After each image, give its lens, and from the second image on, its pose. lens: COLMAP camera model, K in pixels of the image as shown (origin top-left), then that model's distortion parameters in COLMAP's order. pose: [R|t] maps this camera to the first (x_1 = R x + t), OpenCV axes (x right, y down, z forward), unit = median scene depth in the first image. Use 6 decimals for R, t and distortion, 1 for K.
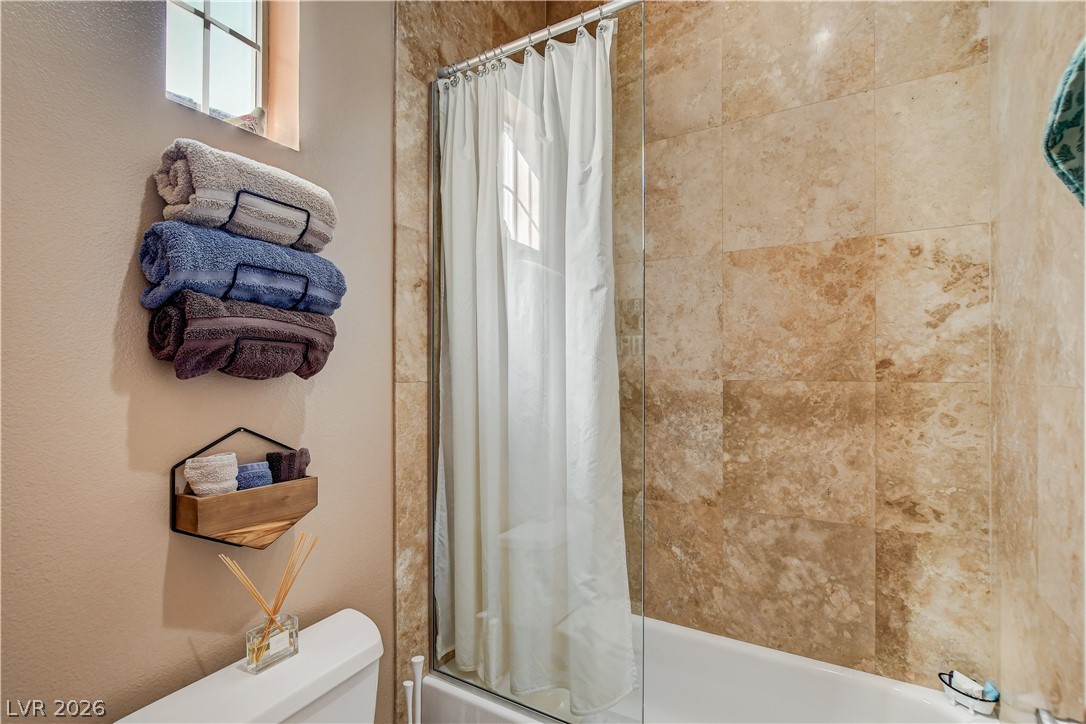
lens RADIAL K [[497.8, 0, 542.6], [0, 497.8, 364.6], [0, 0, 1]] dist [-0.001536, 0.000376]
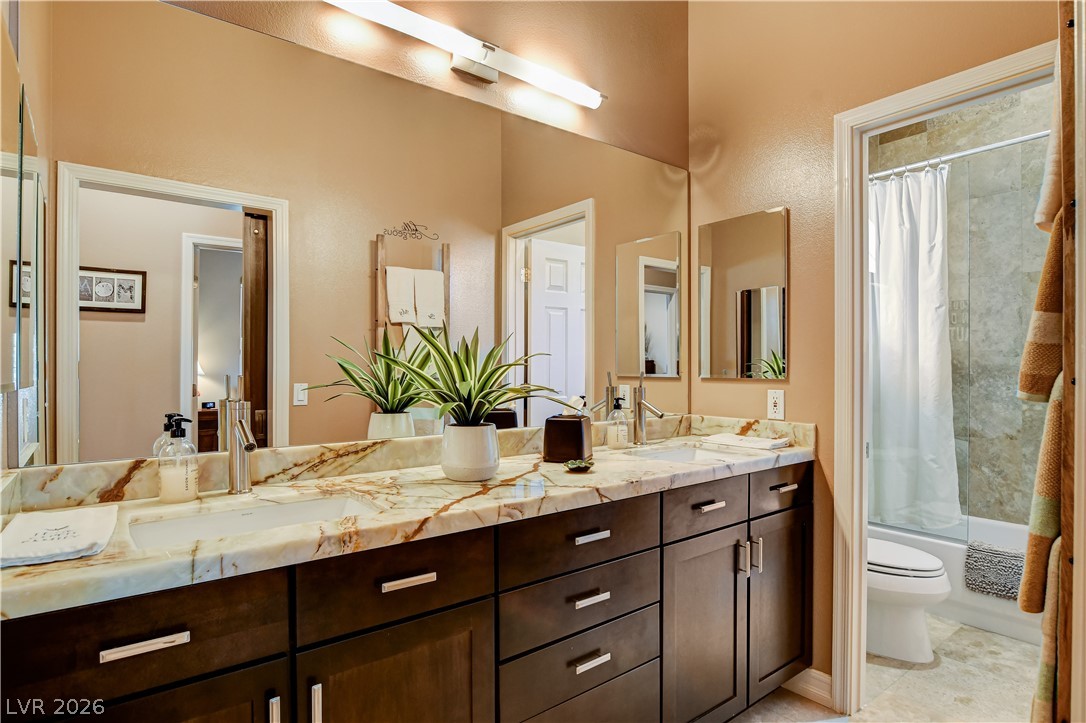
lens RADIAL K [[584.7, 0, 542.8], [0, 584.7, 363.2], [0, 0, 1]] dist [-0.010303, -0.002096]
pose [[0.932004, -0.001503, -0.362445, -0.354371], [0.005040, 0.999948, 0.008814, 0.026561], [0.362414, -0.010041, 0.931963, -1.161231]]
